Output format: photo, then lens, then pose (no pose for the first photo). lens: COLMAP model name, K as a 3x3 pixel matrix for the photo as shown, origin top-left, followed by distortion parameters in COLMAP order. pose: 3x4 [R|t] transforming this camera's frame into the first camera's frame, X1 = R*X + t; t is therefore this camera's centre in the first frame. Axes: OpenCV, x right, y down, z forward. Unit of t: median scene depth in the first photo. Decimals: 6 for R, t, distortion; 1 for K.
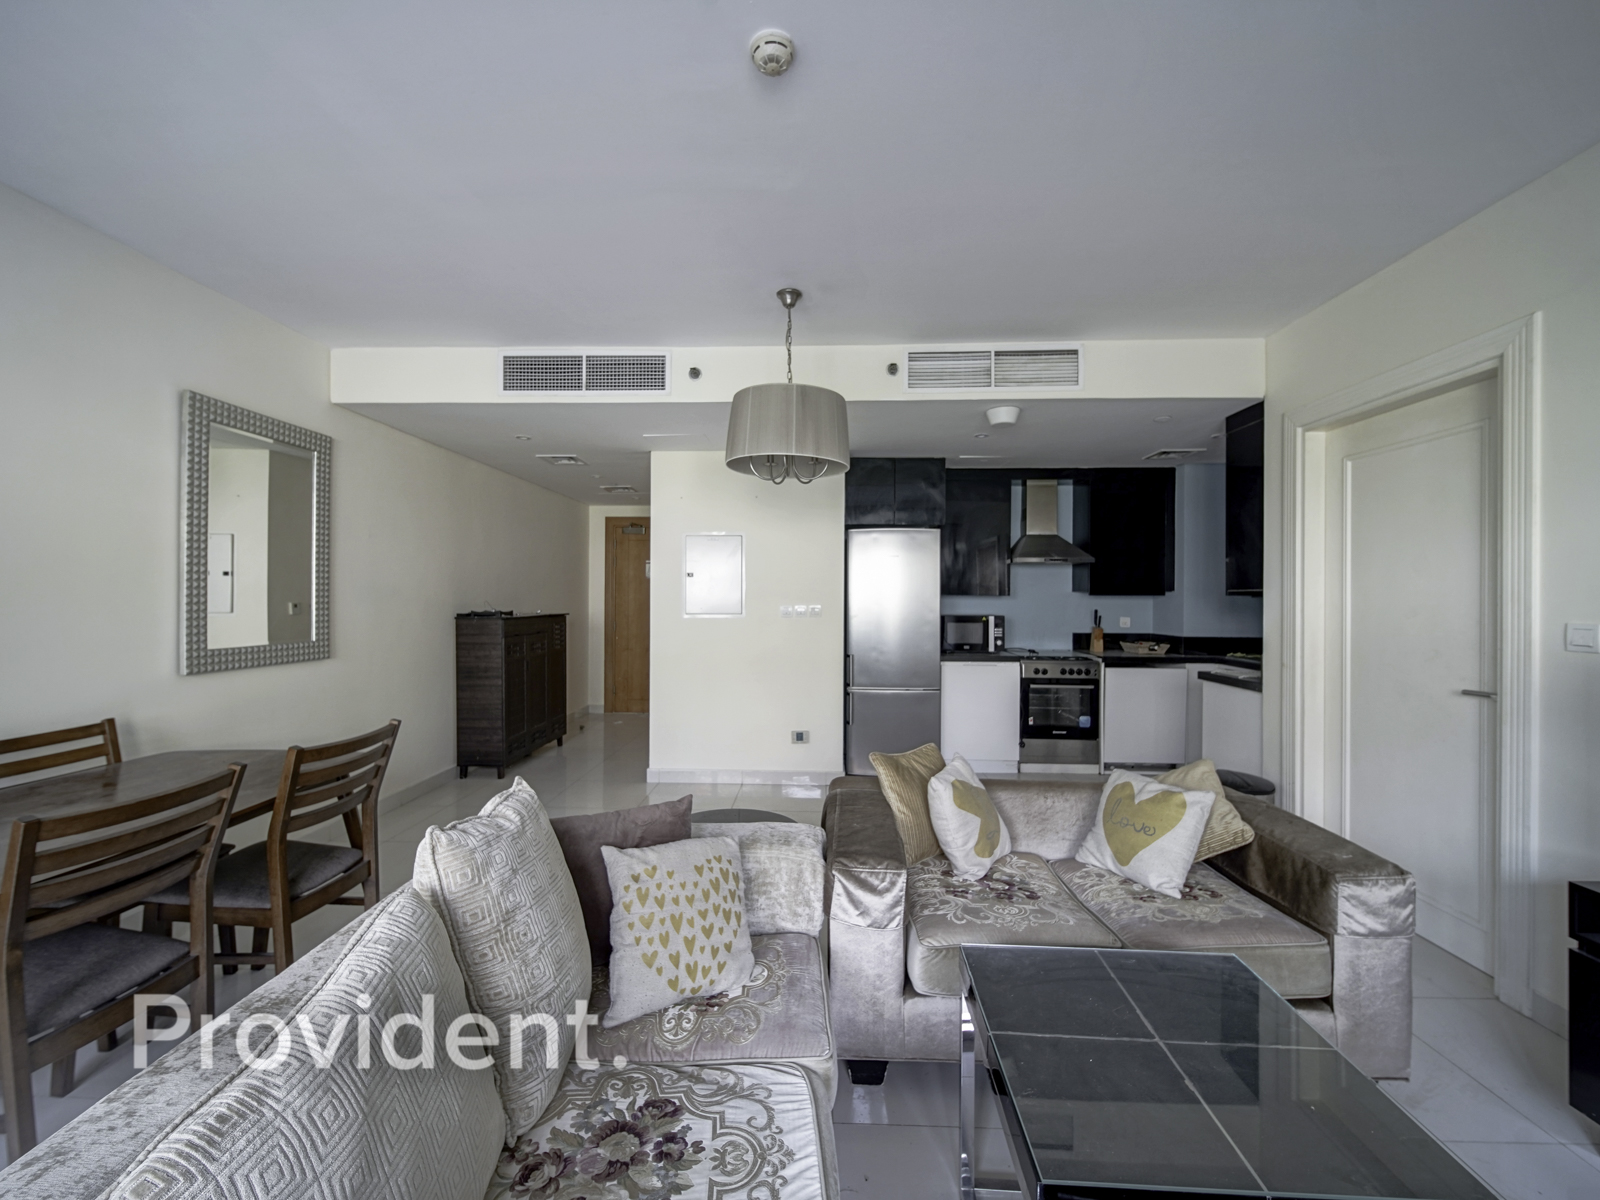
lens RADIAL K [[636.4, 0, 791.6], [0, 636.4, 593.4], [0, 0, 1]] dist [0.001037, 0.000095]
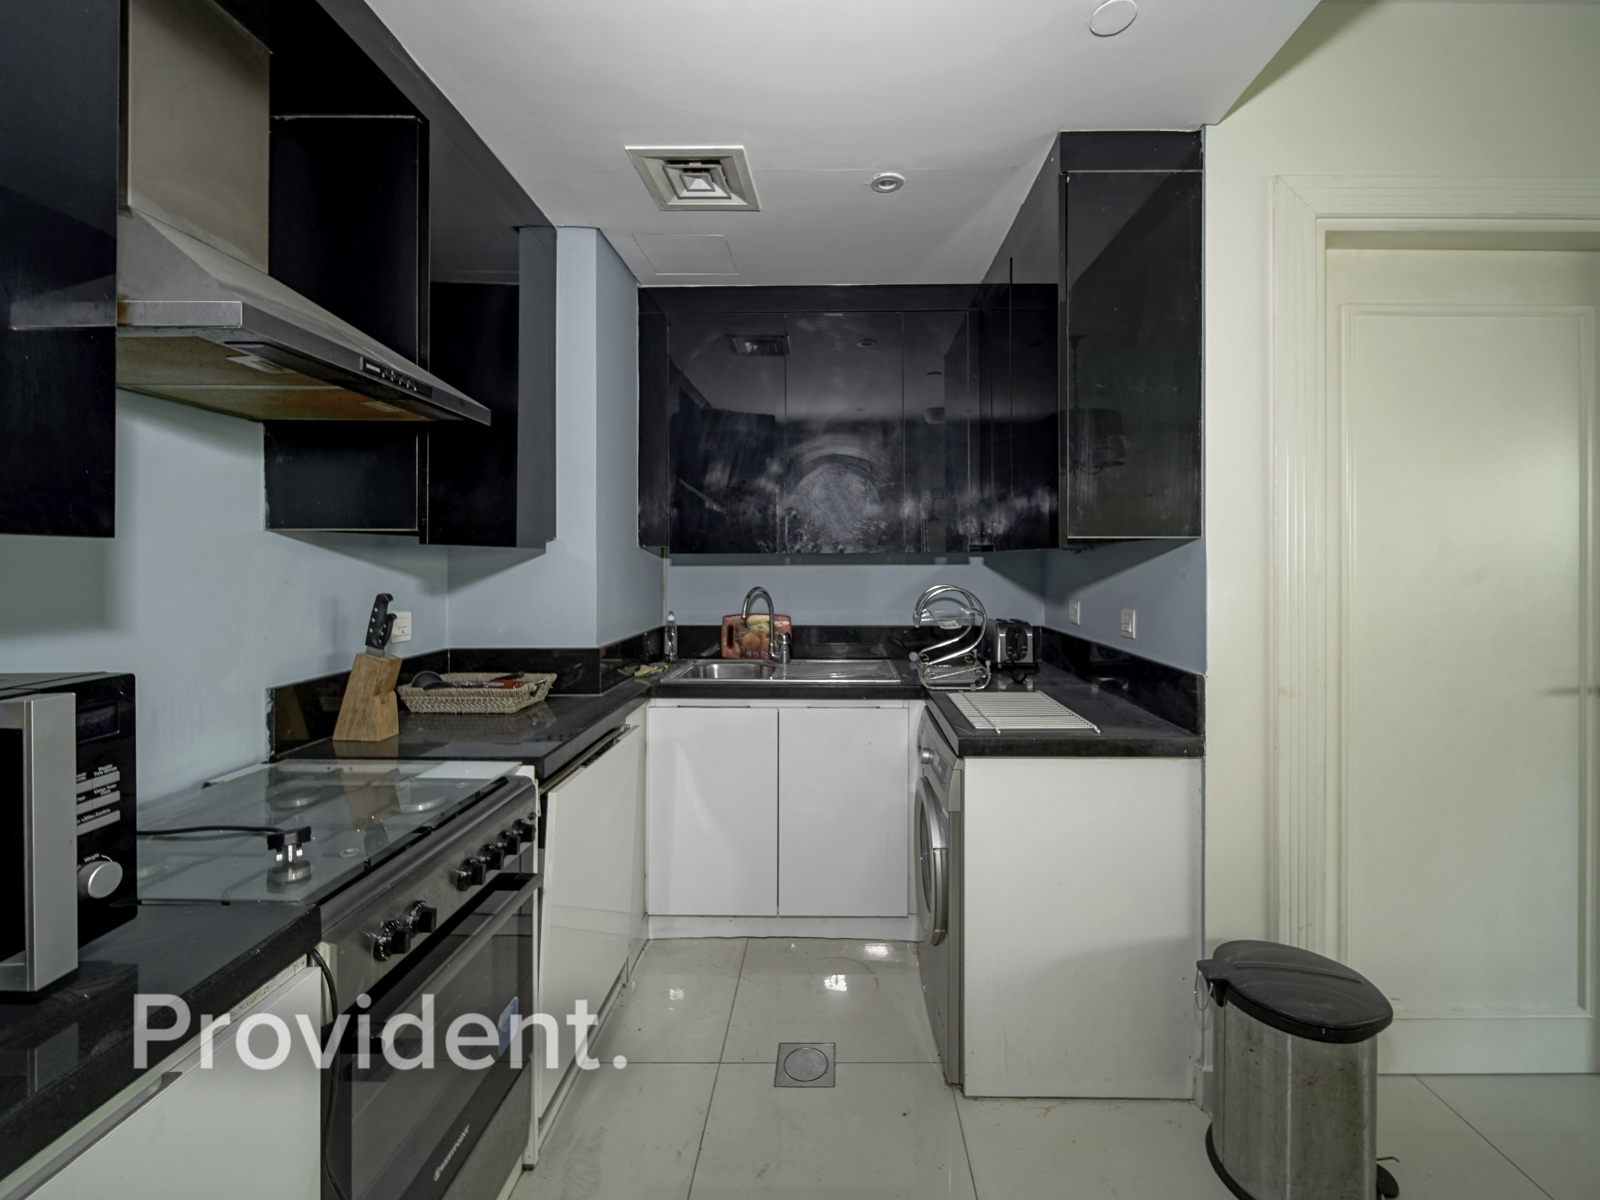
lens RADIAL K [[661.1, 0, 828.7], [0, 661.1, 560.7], [0, 0, 1]] dist [-0.001354, -0.000354]
pose [[-0.054528, -0.006850, 0.998489, 0.182371], [-0.005467, 0.999964, 0.006562, 0.007193], [-0.998497, -0.005101, -0.054564, 0.884737]]
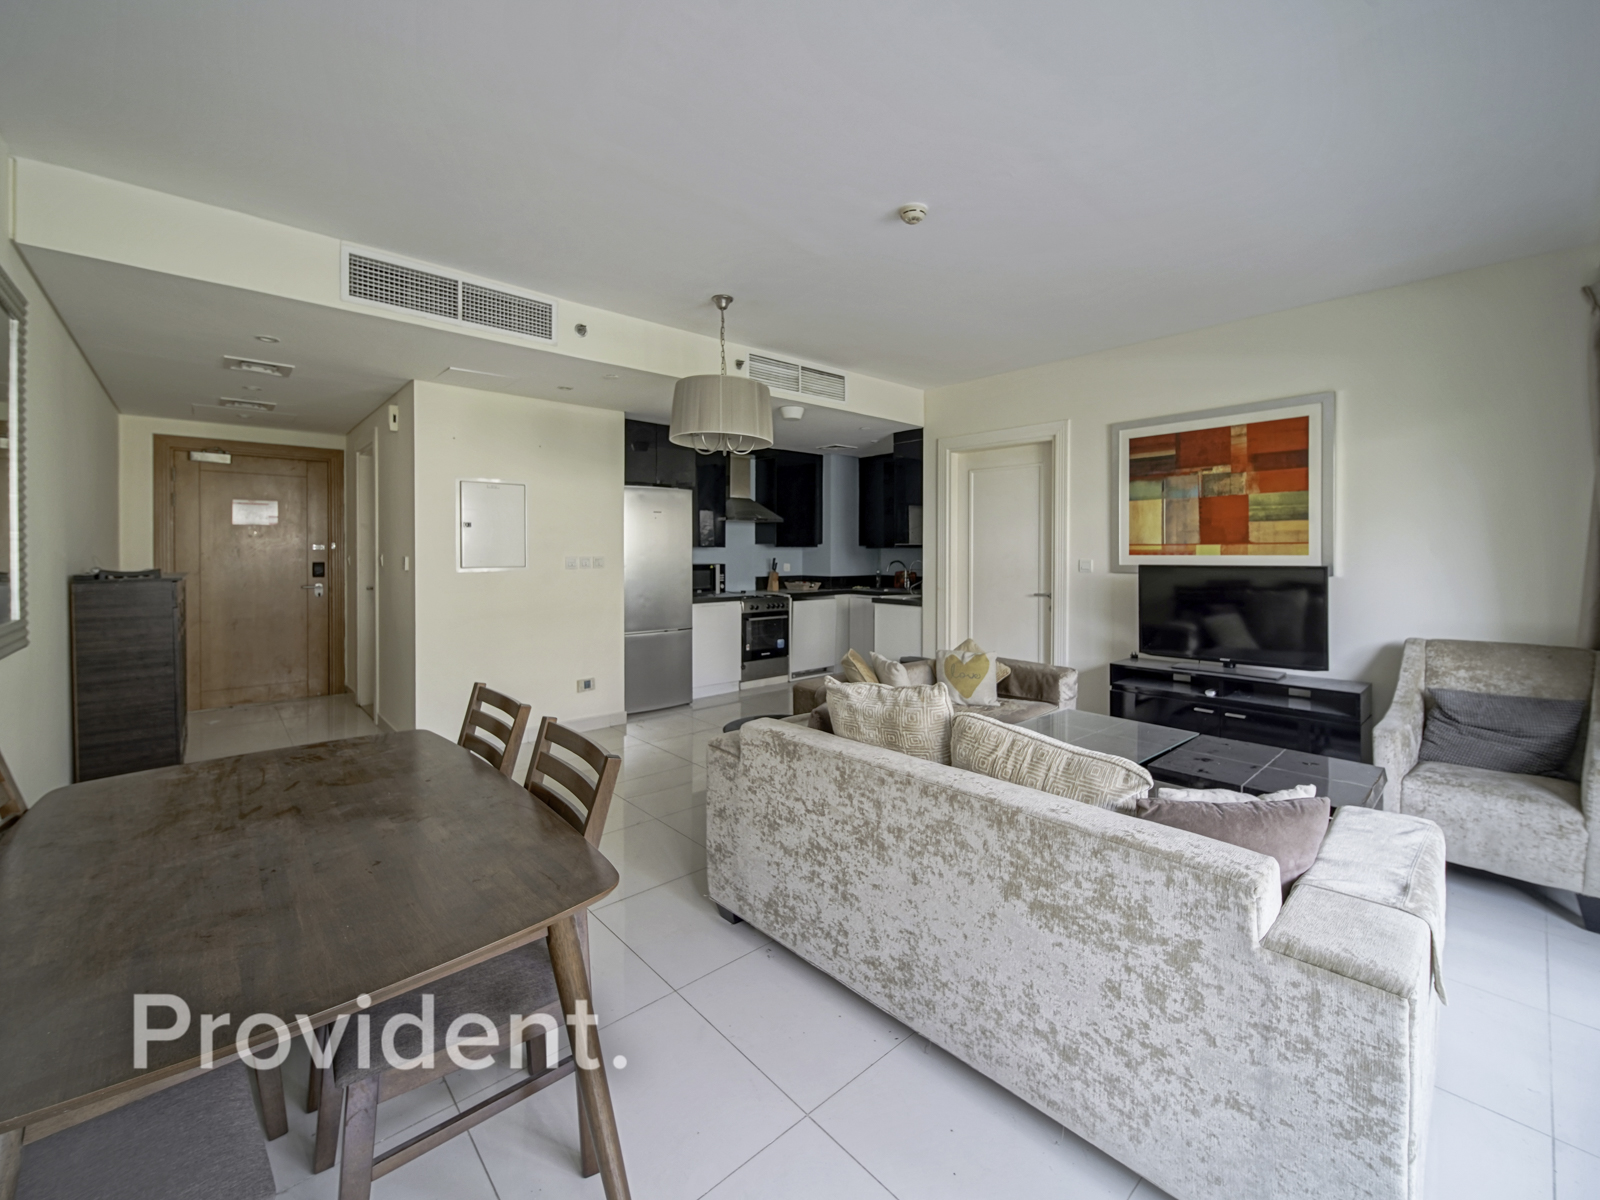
lens RADIAL K [[663.4, 0, 793.1], [0, 663.4, 549.6], [0, 0, 1]] dist [-0.000470, -0.000436]
pose [[0.723863, -0.002840, 0.689938, -0.463075], [-0.002167, 0.999977, 0.006390, -0.000670], [-0.689940, -0.006121, 0.723841, -0.004762]]
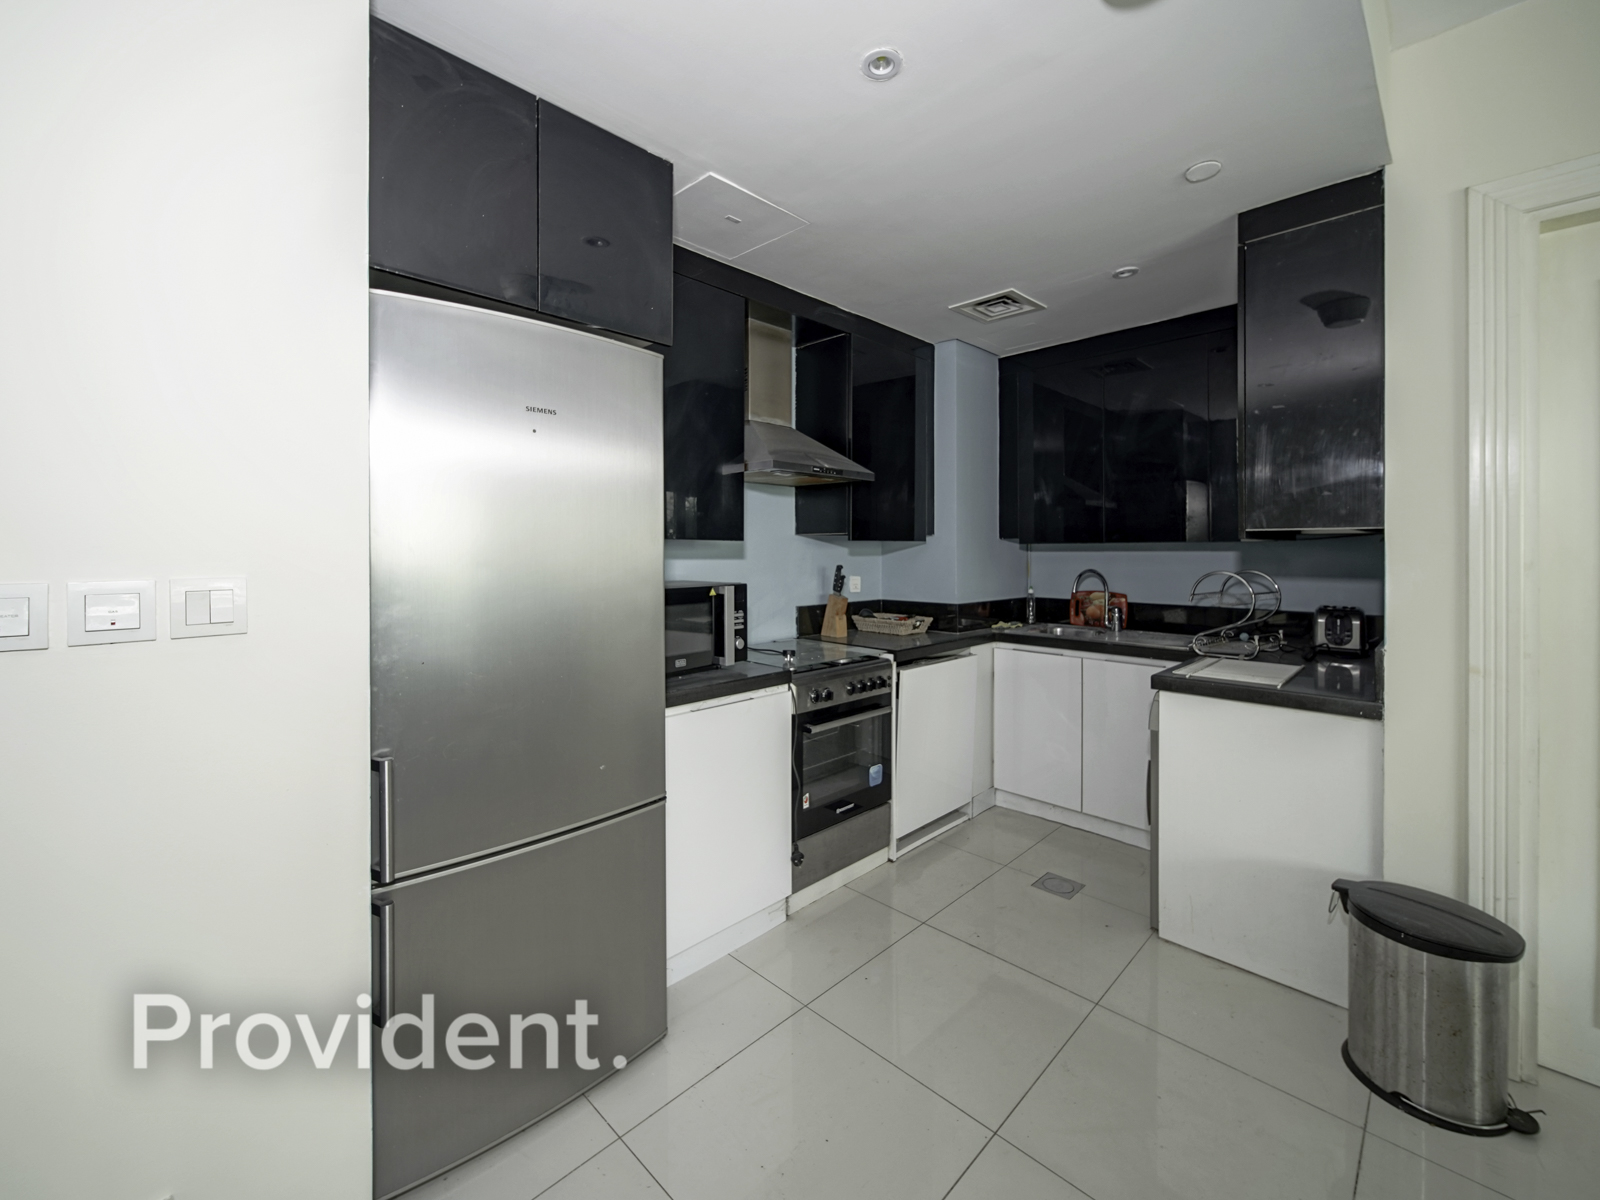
lens RADIAL K [[663.4, 0, 793.1], [0, 663.4, 549.6], [0, 0, 1]] dist [-0.000470, -0.000436]
pose [[0.668644, -0.006118, 0.743558, -0.003490], [-0.000611, 0.999961, 0.008777, 0.005818], [-0.743583, -0.006323, 0.668614, 0.677669]]
